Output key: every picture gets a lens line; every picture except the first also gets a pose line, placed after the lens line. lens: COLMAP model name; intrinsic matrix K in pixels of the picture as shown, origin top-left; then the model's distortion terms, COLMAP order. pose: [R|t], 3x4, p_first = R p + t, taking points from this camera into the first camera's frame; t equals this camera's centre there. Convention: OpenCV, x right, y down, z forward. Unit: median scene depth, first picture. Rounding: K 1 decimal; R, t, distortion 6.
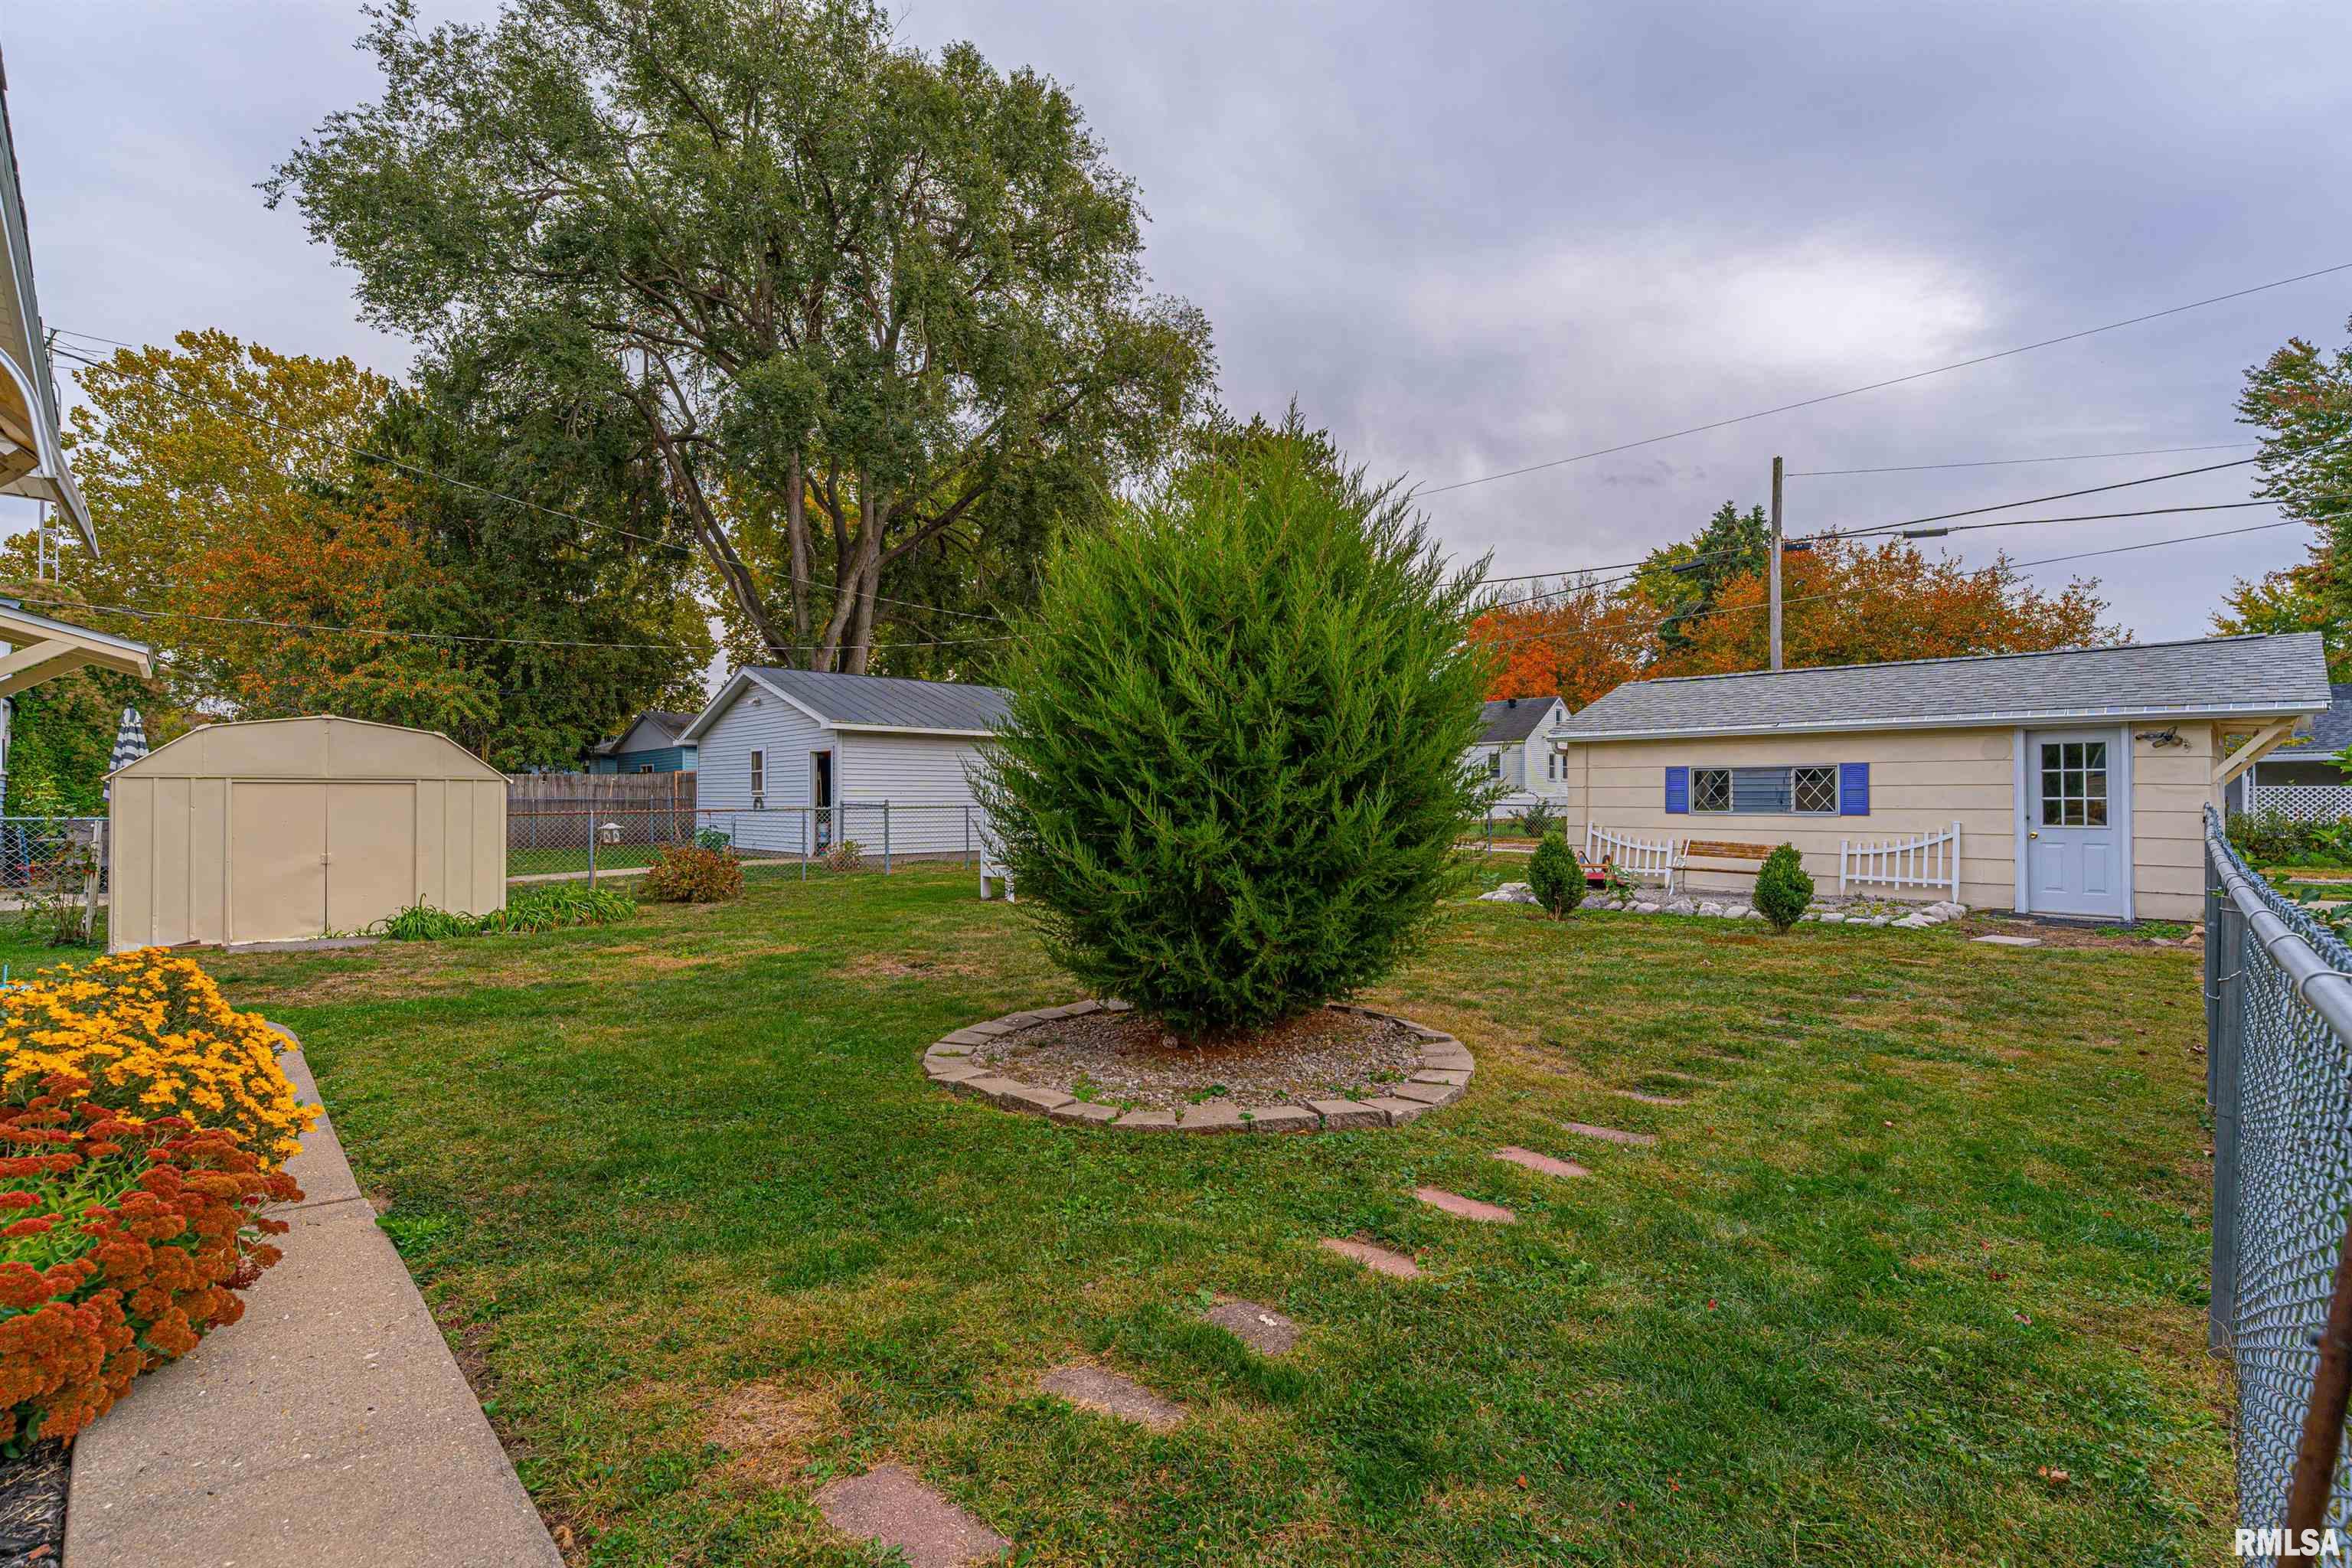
lens RADIAL K [[1027.0, 0, 1176.0], [0, 1027.0, 784.0], [0, 0, 1]] dist [0.000967, 0.000591]
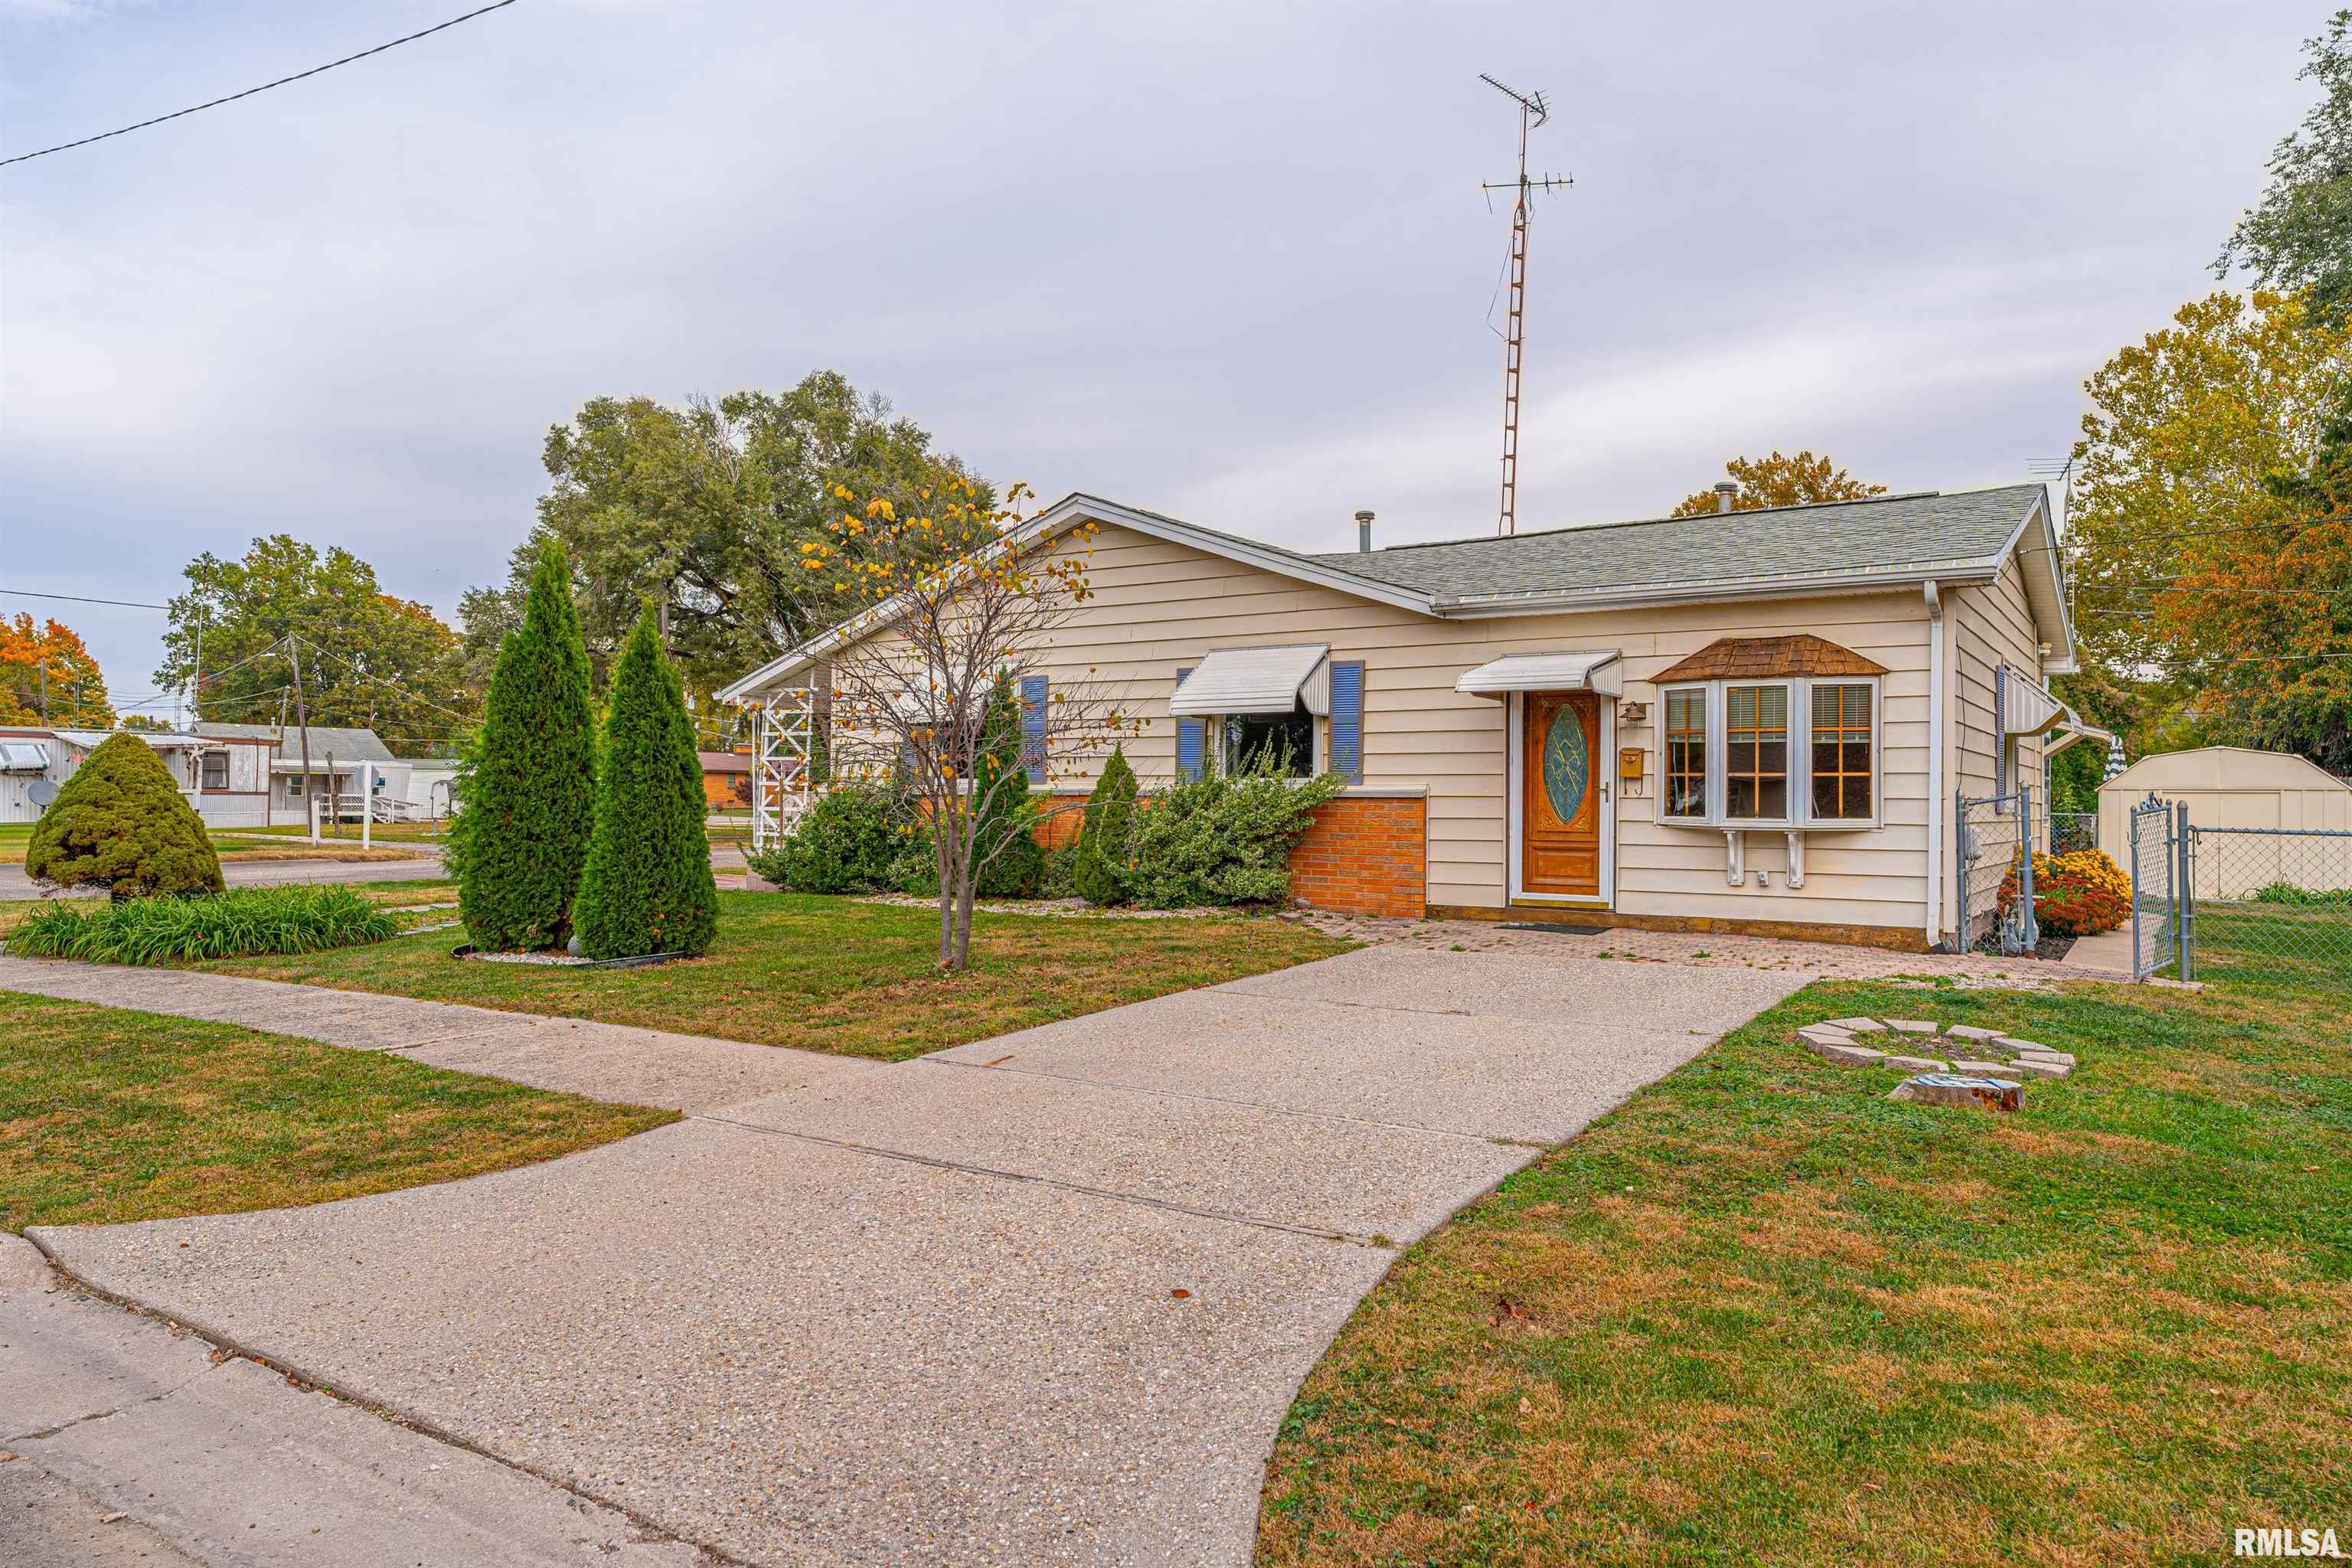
lens RADIAL K [[1528.7, 0, 1176.0], [0, 1528.7, 784.0], [0, 0, 1]] dist [0.002826, -0.000270]
pose [[0.212090, -0.001212, -0.977249, 0.460265], [0.002049, 0.999998, -0.000795, -0.006866], [0.977248, -0.001833, 0.212092, -0.424806]]
